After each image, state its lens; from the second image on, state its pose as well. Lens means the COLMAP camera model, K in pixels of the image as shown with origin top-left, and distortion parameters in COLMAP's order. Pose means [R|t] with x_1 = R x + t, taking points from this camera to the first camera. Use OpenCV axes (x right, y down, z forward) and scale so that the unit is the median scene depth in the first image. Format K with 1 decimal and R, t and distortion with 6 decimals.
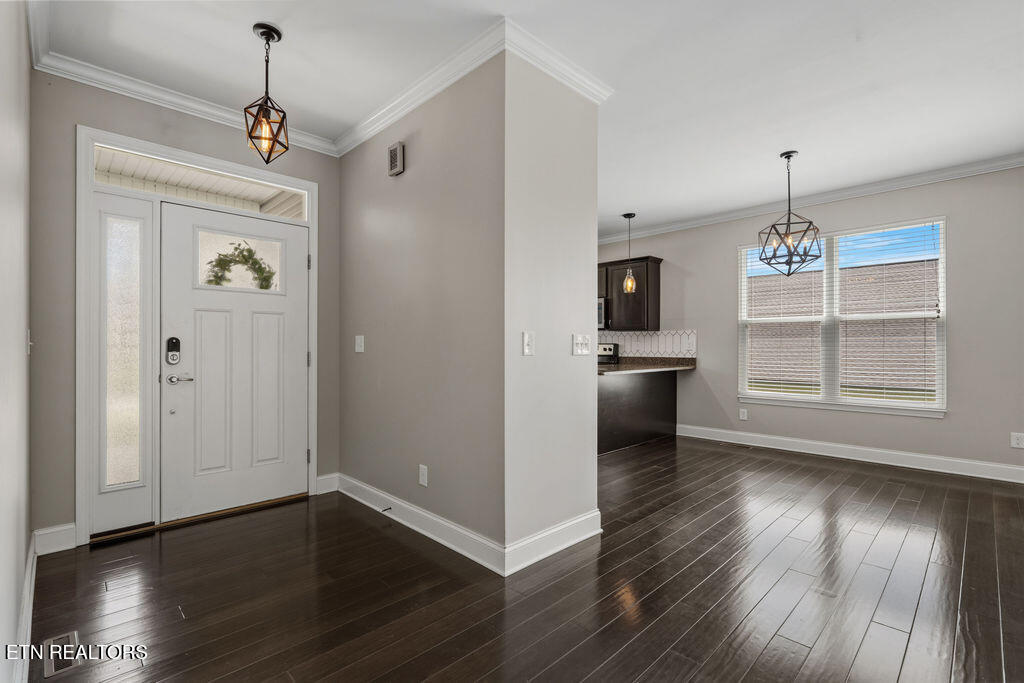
lens RADIAL K [[462.2, 0, 512.0], [0, 462.2, 341.5], [0, 0, 1]] dist [0.000466, 0.000224]
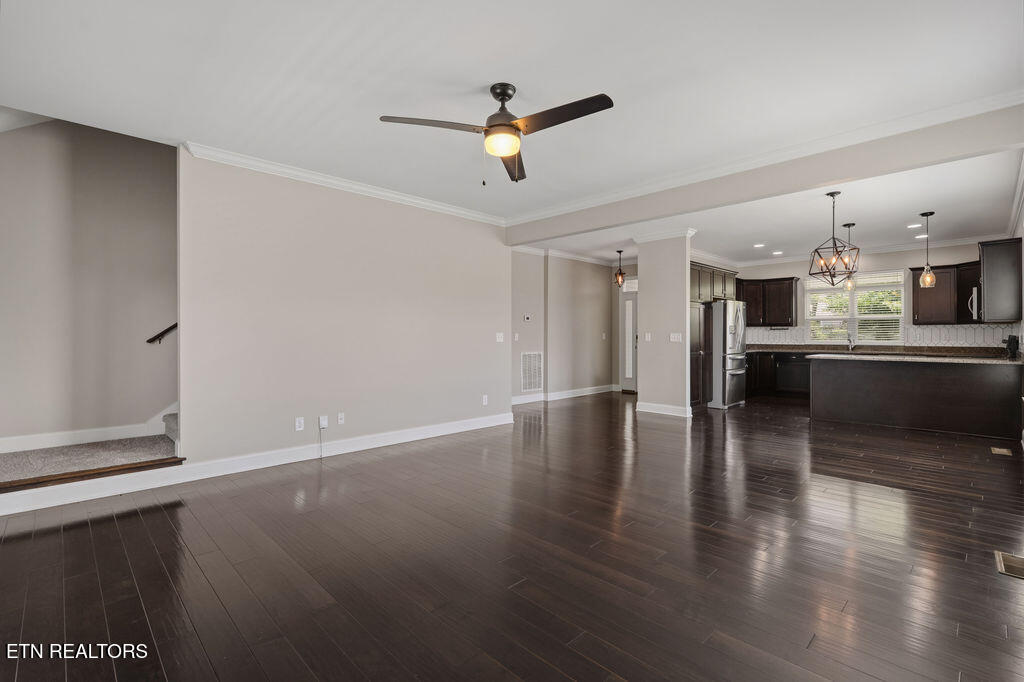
lens RADIAL K [[467.8, 0, 507.9], [0, 467.8, 334.2], [0, 0, 1]] dist [-0.003050, -0.000251]
pose [[0.000059, -0.004024, -0.999992, 2.161993], [0.010995, 0.999931, -0.004023, -0.008651], [0.999940, -0.010994, 0.000103, 0.083686]]
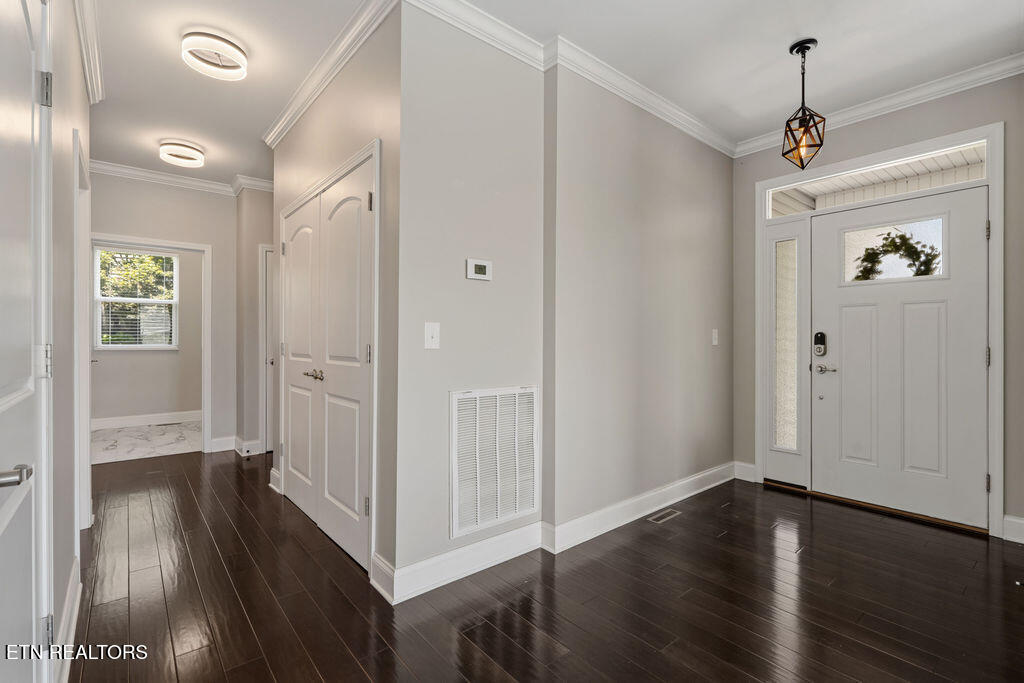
lens RADIAL K [[467.8, 0, 507.9], [0, 467.8, 334.7], [0, 0, 1]] dist [-0.003050, -0.000251]
pose [[-0.078214, -0.011657, -0.996868, 0.417233], [0.008960, 0.999883, -0.012395, 0.003850], [0.996896, -0.009902, -0.078100, 0.280321]]
